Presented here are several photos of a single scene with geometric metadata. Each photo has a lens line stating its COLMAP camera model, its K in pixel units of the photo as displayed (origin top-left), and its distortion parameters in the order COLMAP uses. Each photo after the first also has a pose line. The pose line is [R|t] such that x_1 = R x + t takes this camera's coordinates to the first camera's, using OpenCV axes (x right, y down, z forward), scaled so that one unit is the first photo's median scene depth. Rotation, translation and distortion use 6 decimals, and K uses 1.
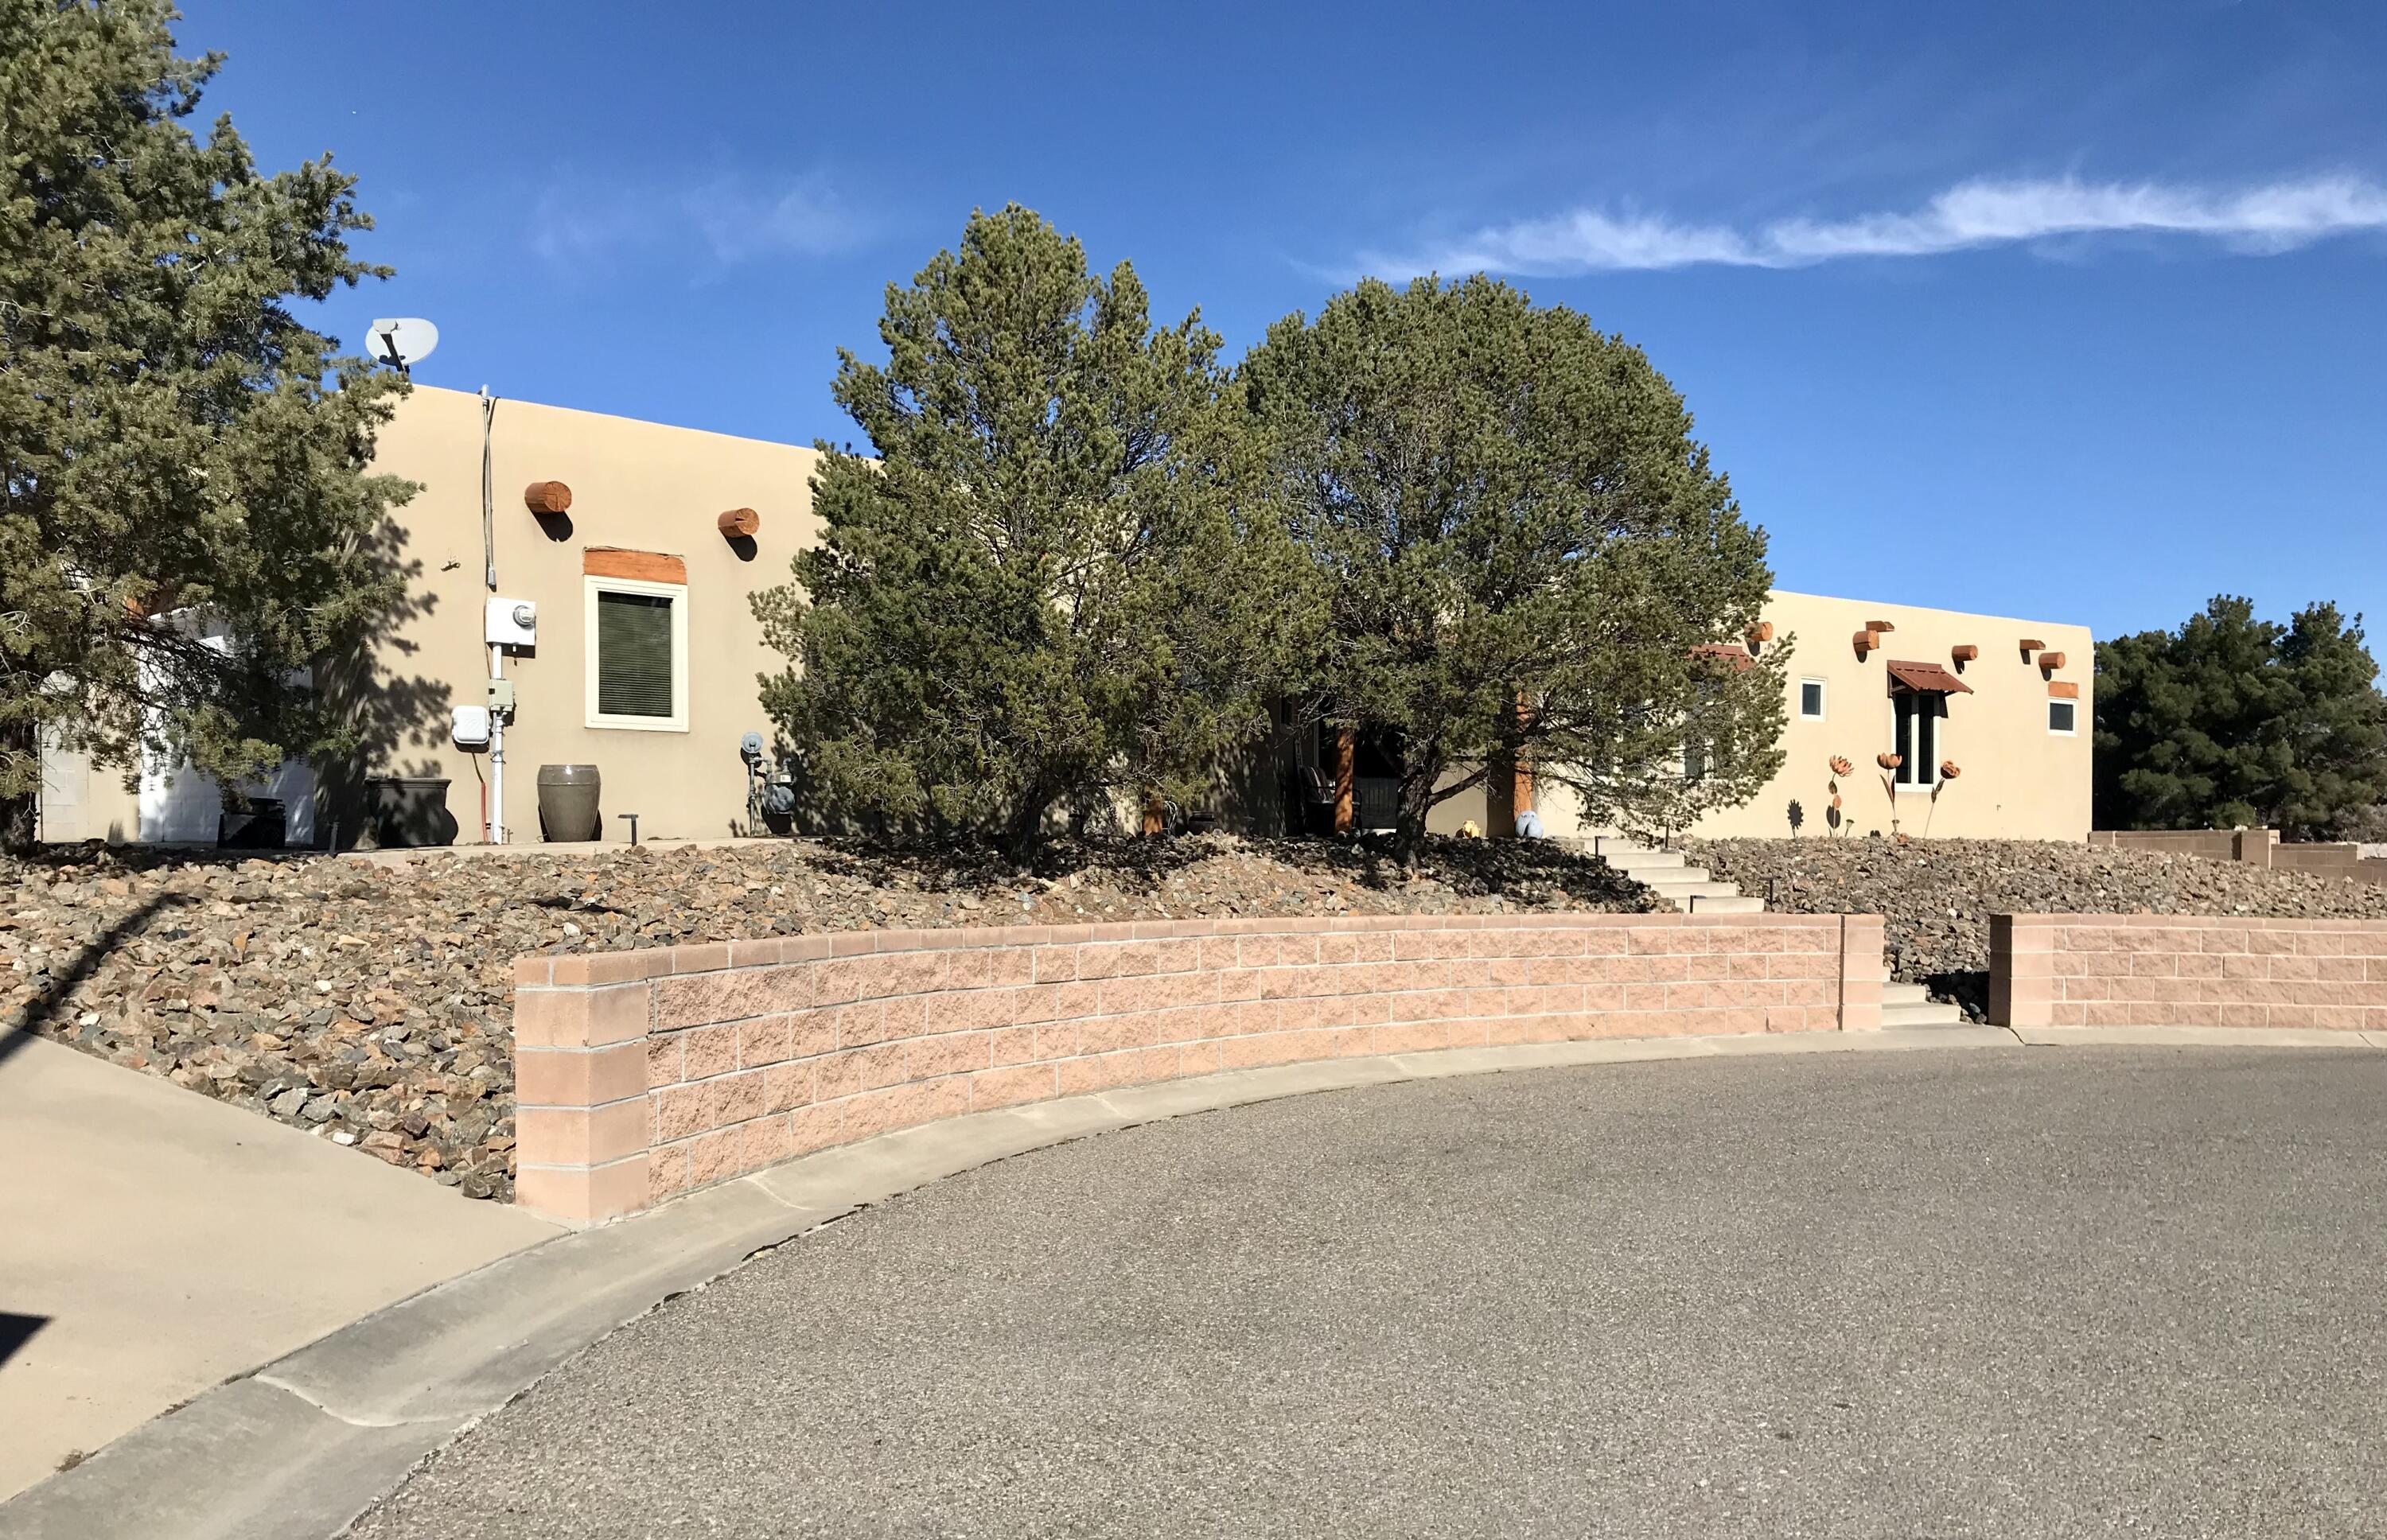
lens RADIAL K [[1974.1, 0, 1194.9], [0, 1974.1, 775.4], [0, 0, 1]] dist [-0.002504, 0.005173]
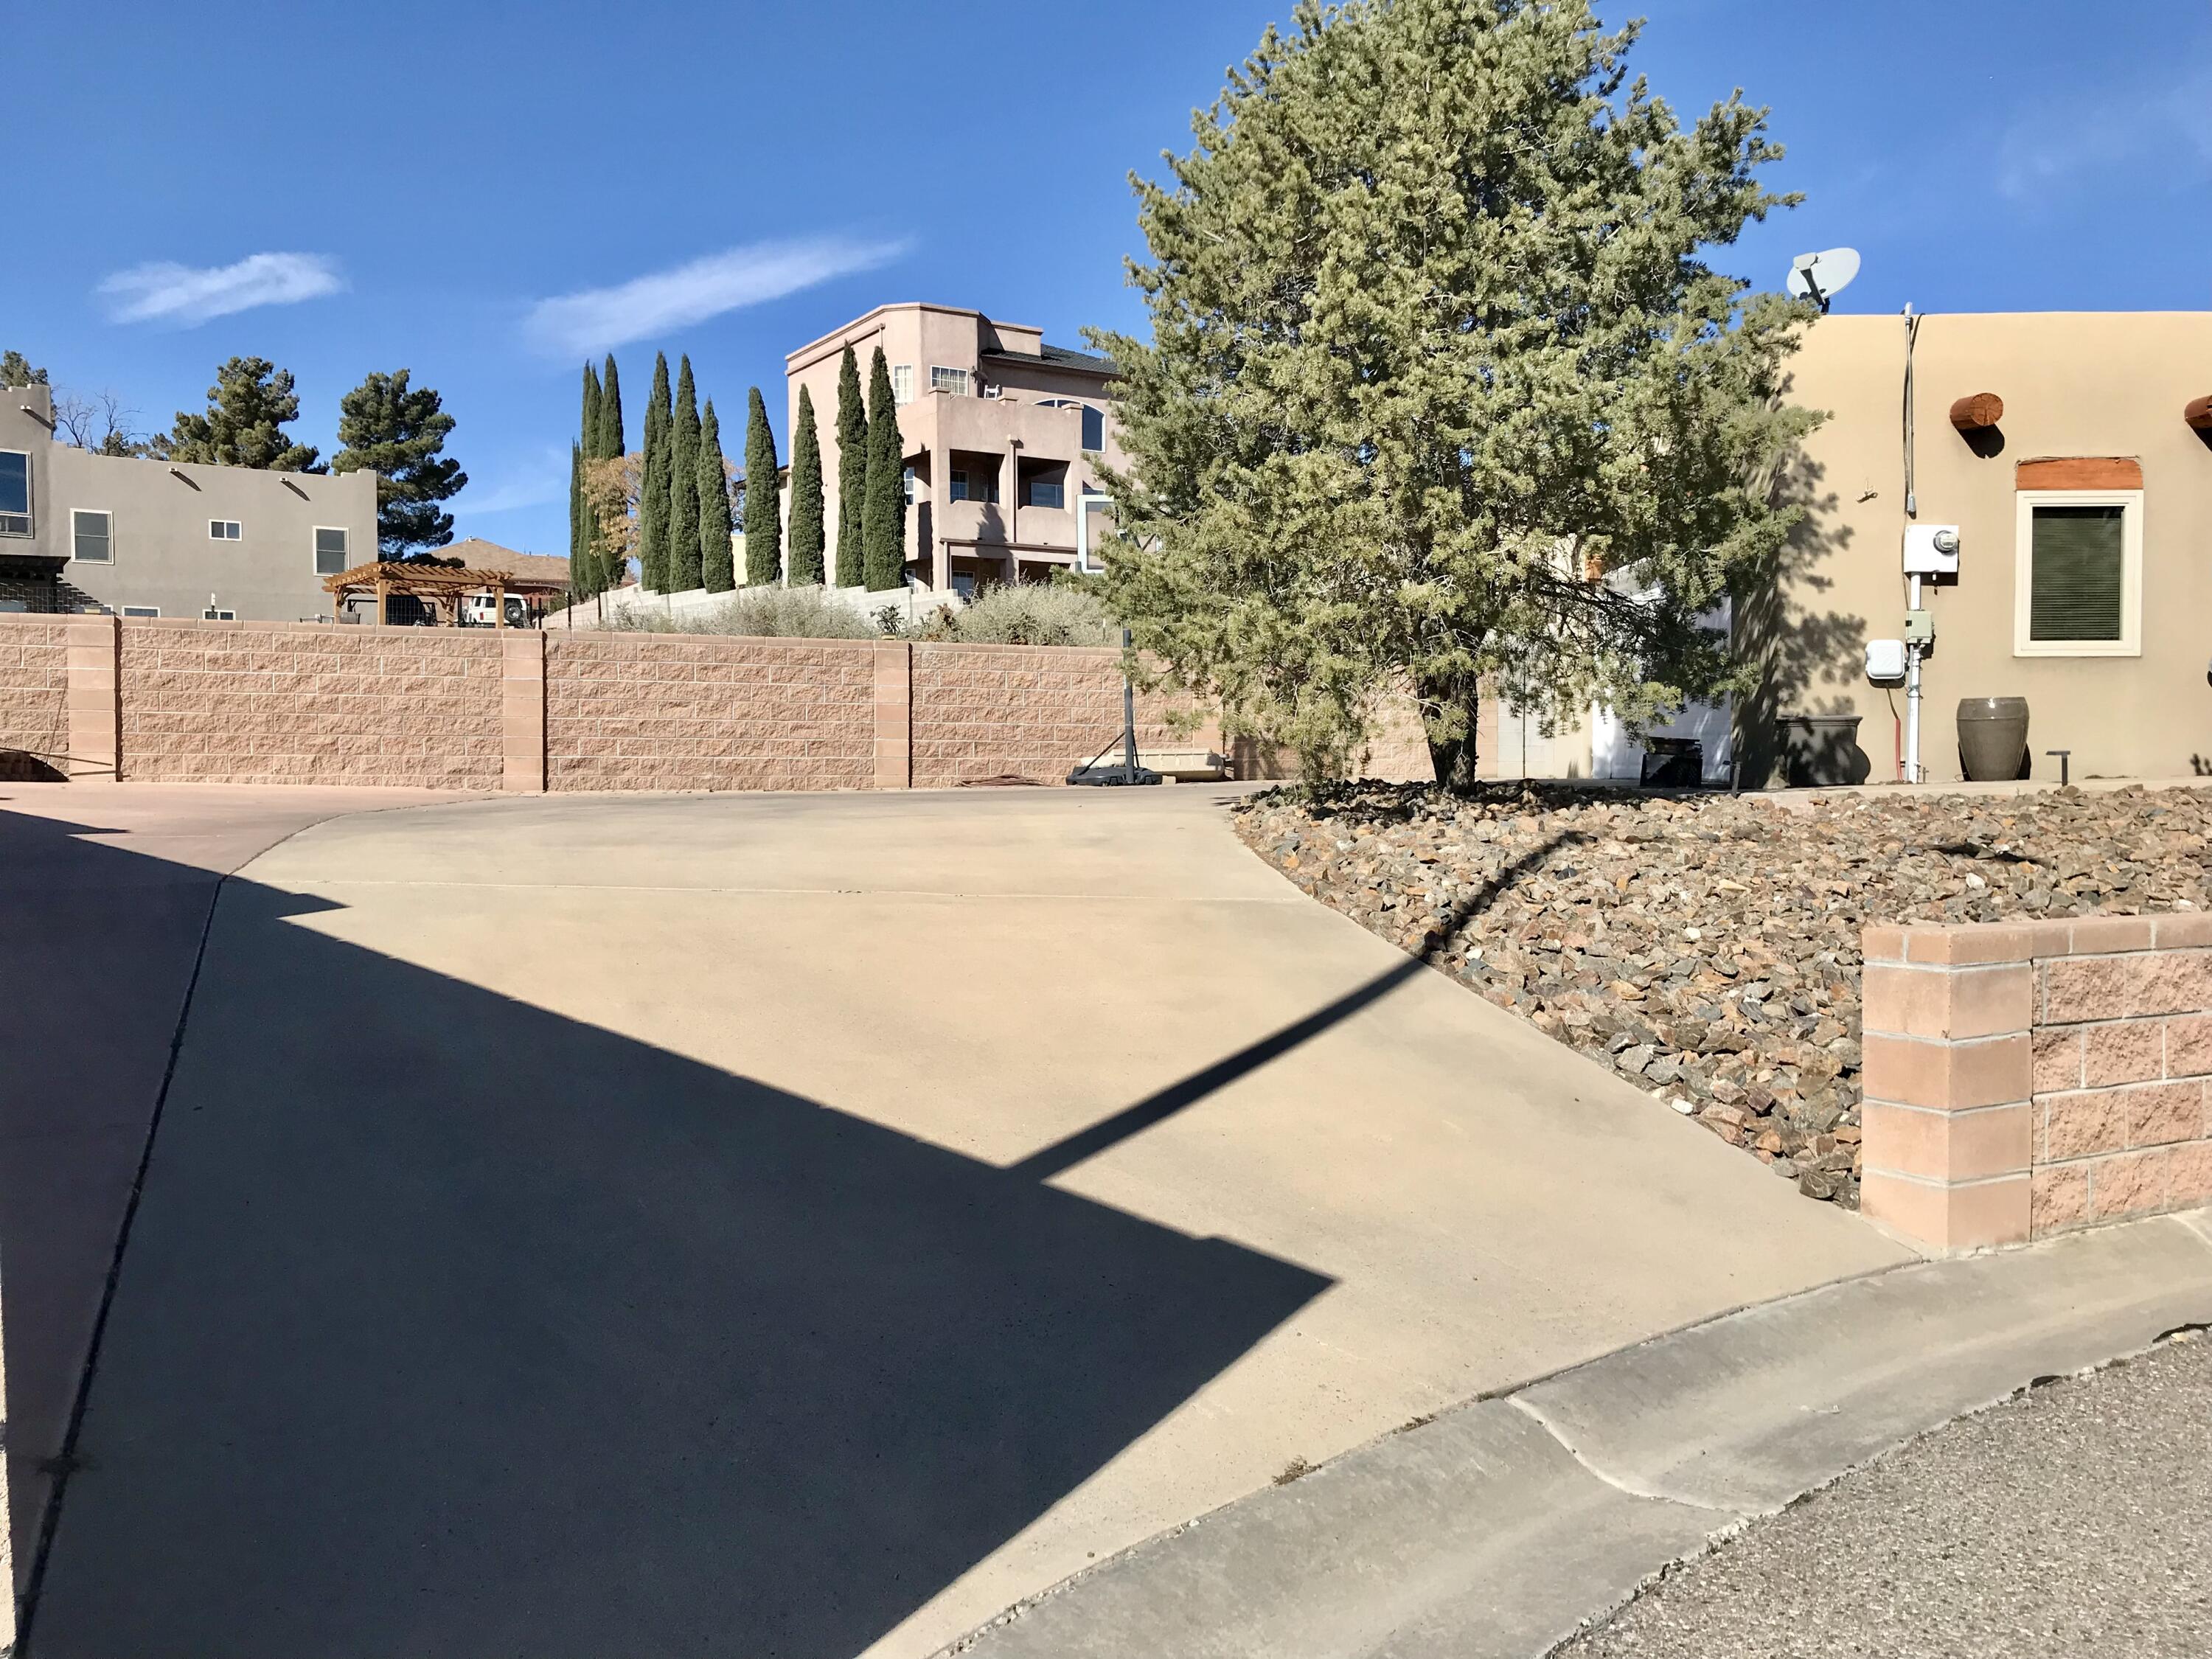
lens RADIAL K [[1812.1, 0, 1106.0], [0, 1812.1, 829.5], [0, 0, 1]] dist [0.014687, 0.012168]
pose [[0.710857, 0.021037, -0.703022, -0.014494], [0.024747, 0.998186, 0.054893, -0.000961], [0.702901, -0.056419, 0.709046, 0.134319]]
